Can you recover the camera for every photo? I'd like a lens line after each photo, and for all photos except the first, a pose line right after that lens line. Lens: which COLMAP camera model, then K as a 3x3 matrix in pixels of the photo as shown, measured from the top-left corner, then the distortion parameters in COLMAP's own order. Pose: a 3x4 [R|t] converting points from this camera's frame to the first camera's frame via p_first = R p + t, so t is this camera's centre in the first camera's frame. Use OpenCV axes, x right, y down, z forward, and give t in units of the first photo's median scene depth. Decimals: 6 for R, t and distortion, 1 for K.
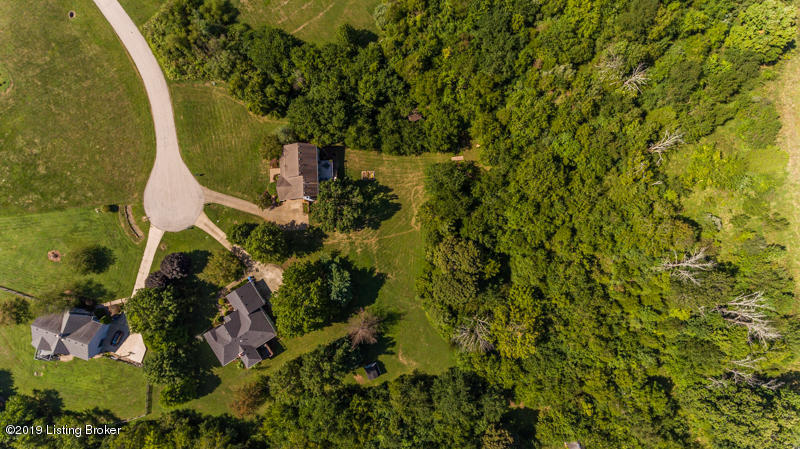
lens RADIAL K [[467.3, 0, 390.1], [0, 467.3, 222.1], [0, 0, 1]] dist [0.029308, -0.000152]
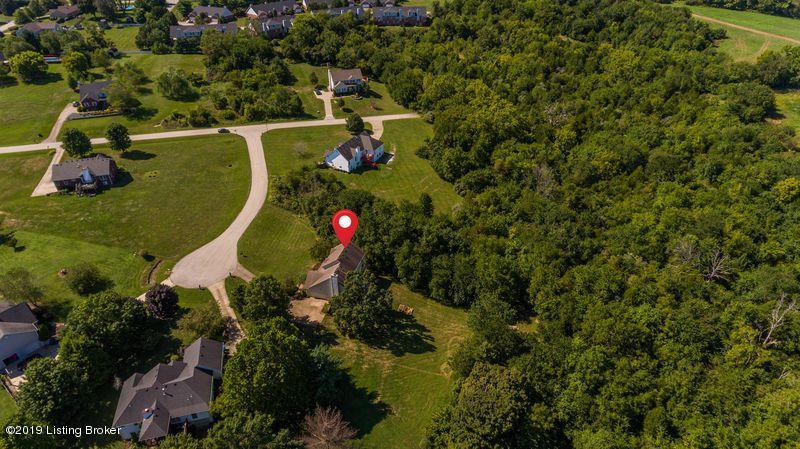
lens RADIAL K [[476.4, 0, 400.0], [0, 476.4, 224.5], [0, 0, 1]] dist [-0.004409, -0.000087]
pose [[0.952798, 0.162520, -0.256443, 0.149344], [-0.303512, 0.530821, -0.791271, 0.545844], [0.007528, 0.831755, 0.555092, 0.388356]]
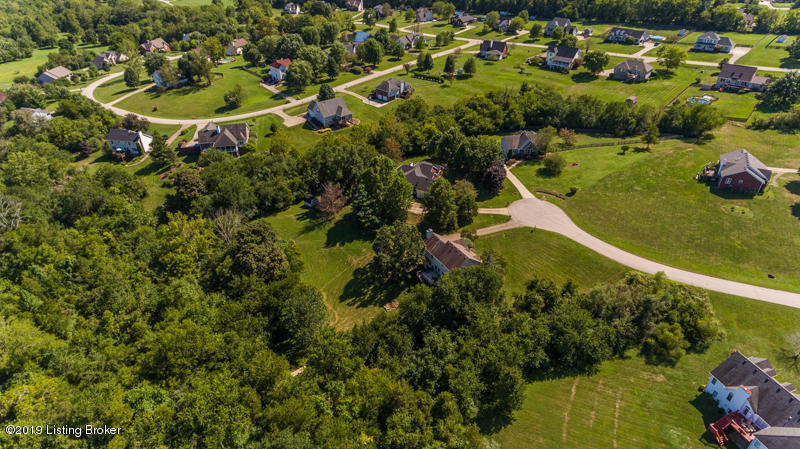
lens RADIAL K [[467.3, 0, 390.1], [0, 467.3, 222.1], [0, 0, 1]] dist [0.029308, -0.000152]
pose [[-0.890614, 0.259766, -0.373267, 0.245251], [-0.454433, -0.477250, 0.752145, -0.707200], [0.017240, 0.839496, 0.543092, 0.418823]]
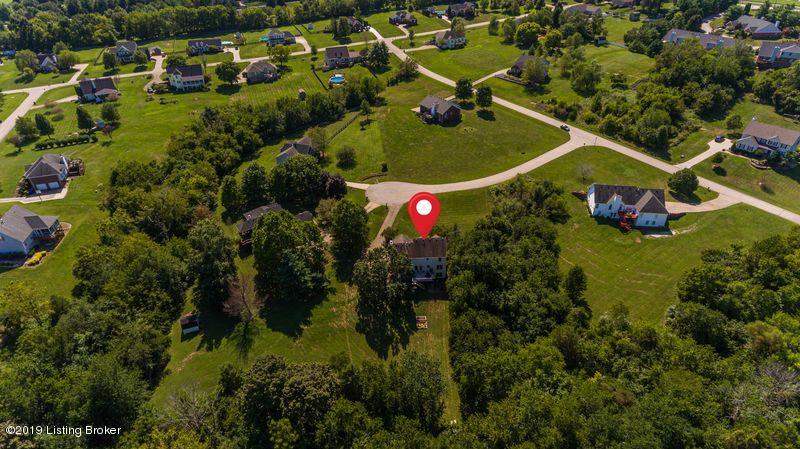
lens RADIAL K [[467.3, 0, 390.1], [0, 467.3, 222.1], [0, 0, 1]] dist [0.029308, -0.000152]
pose [[-0.005879, 0.540730, -0.841175, 0.591656], [-0.999799, 0.012932, 0.015301, -0.062593], [0.019151, 0.841097, 0.540546, 0.403371]]
